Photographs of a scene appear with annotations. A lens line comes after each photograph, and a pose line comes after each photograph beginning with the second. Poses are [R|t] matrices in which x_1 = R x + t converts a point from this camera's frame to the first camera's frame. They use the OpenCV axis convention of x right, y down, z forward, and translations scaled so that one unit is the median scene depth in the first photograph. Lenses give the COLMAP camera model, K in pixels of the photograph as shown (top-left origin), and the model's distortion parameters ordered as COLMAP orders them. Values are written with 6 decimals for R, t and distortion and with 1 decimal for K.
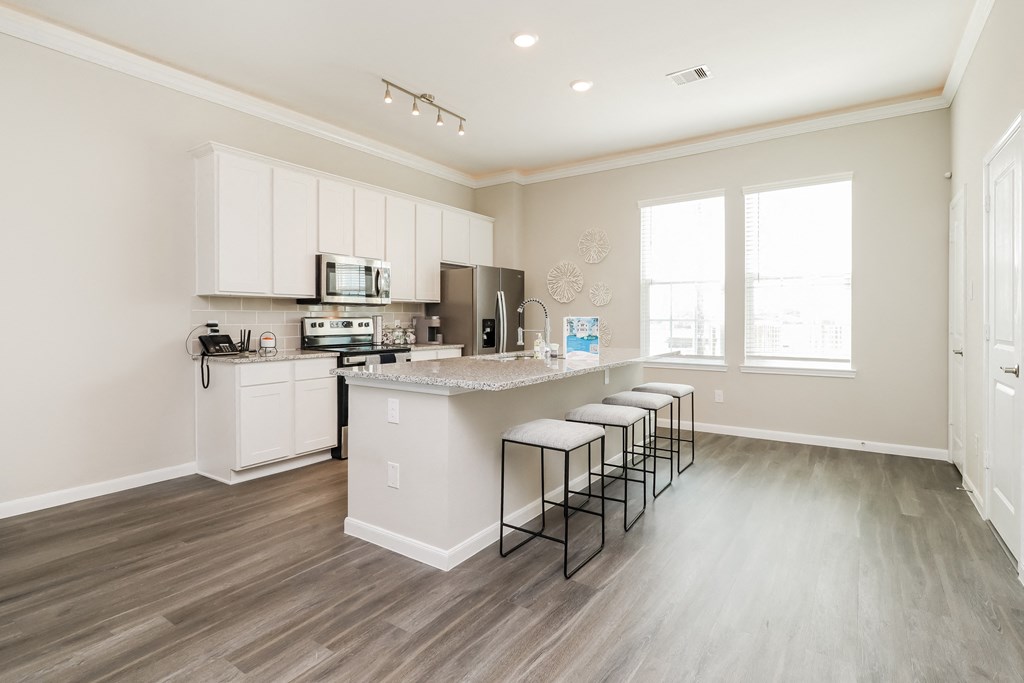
lens RADIAL K [[506.1, 0, 510.4], [0, 506.1, 320.5], [0, 0, 1]] dist [-0.000266, -0.000860]
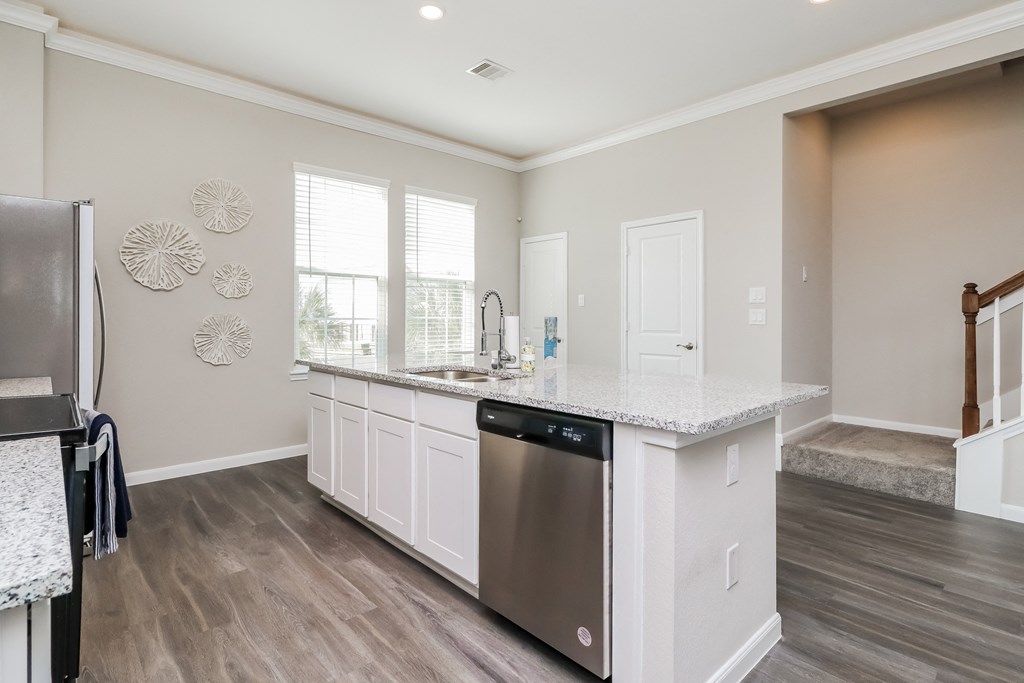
lens RADIAL K [[506.1, 0, 510.4], [0, 506.1, 320.5], [0, 0, 1]] dist [-0.000266, -0.000860]
pose [[0.226614, -0.001852, 0.973983, -0.466321], [-0.000987, 0.999997, 0.002131, -0.000184], [-0.973984, -0.001445, 0.226611, 0.579543]]
